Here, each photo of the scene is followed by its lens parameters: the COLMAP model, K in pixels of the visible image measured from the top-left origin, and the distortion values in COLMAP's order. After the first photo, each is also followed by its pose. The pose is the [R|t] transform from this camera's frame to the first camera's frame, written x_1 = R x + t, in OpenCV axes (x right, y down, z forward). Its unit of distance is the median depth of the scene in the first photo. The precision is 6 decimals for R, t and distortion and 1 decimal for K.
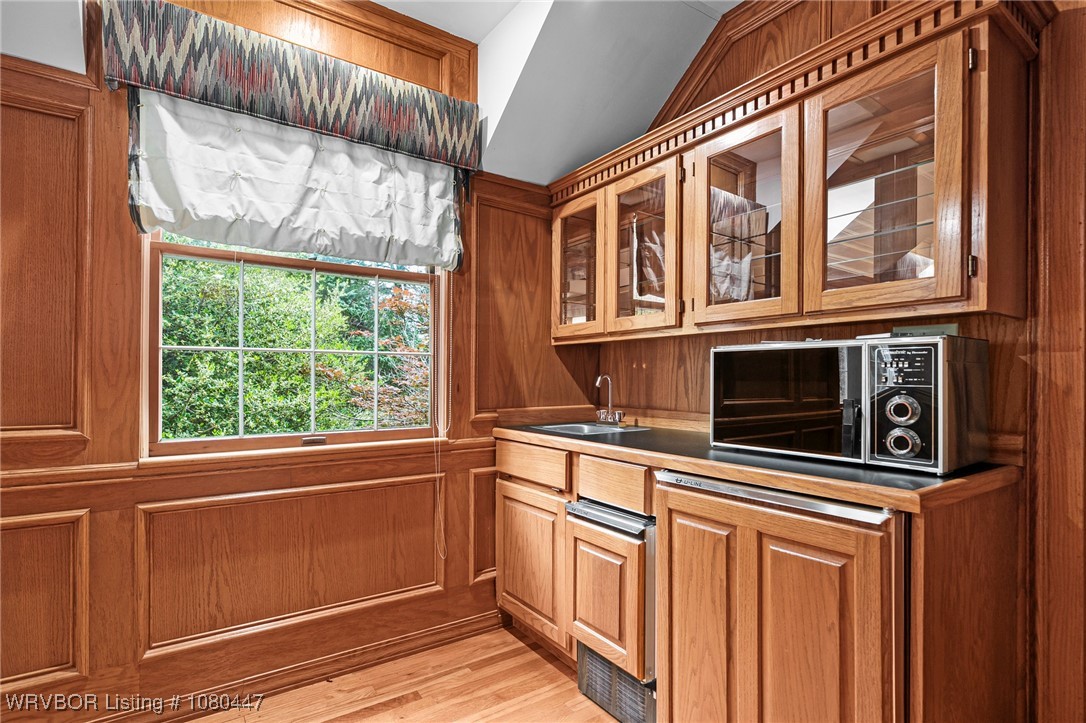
lens RADIAL K [[527.5, 0, 527.3], [0, 527.5, 378.5], [0, 0, 1]] dist [0.000753, 0.000083]
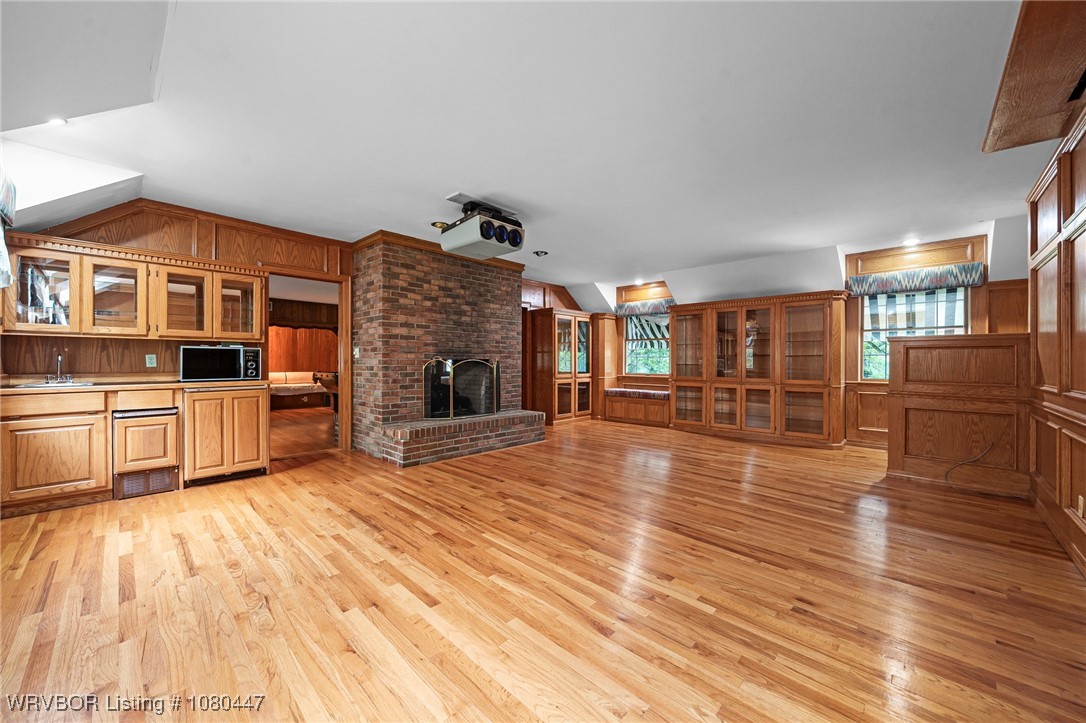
lens RADIAL K [[403.9, 0, 535.8], [0, 403.9, 360.6], [0, 0, 1]] dist [-0.003028, -0.000057]
pose [[-0.211504, -0.007372, 0.977349, -1.810644], [-0.007716, 0.999953, 0.005873, -0.007942], [-0.977347, -0.006299, -0.211551, -0.327517]]
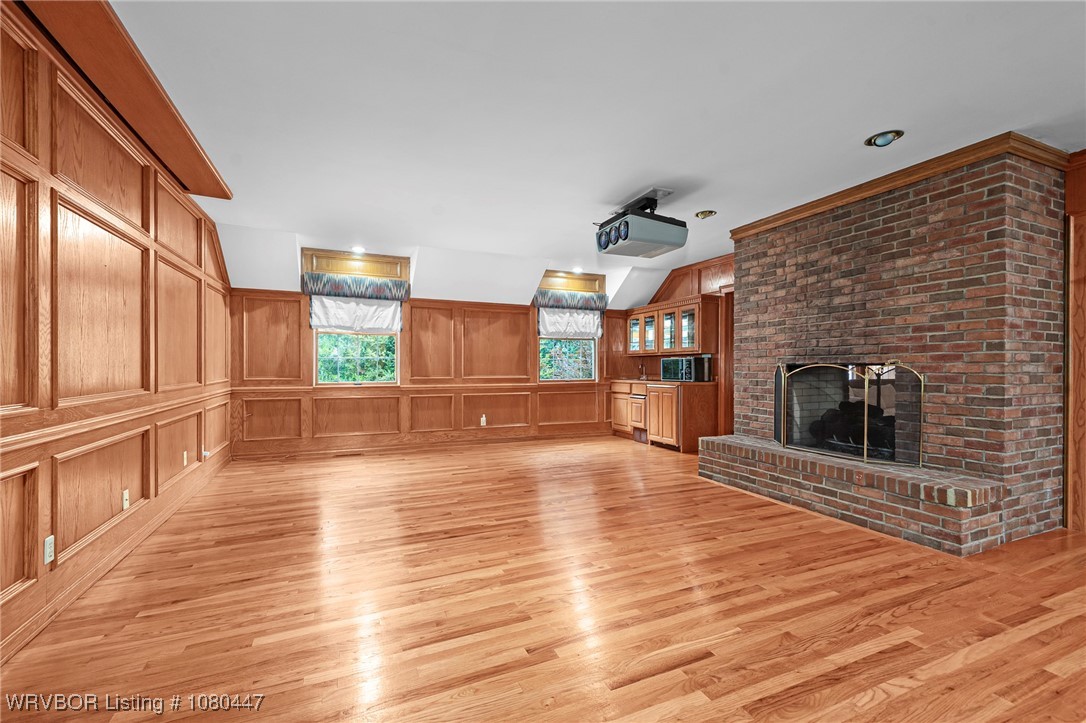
lens RADIAL K [[449.4, 0, 536.5], [0, 449.4, 364.8], [0, 0, 1]] dist [0.001715, 0.000103]
pose [[0.983665, -0.006166, -0.179905, -0.009404], [0.005150, 0.999968, -0.006112, 0.011084], [0.179937, 0.005086, 0.983665, -2.519171]]
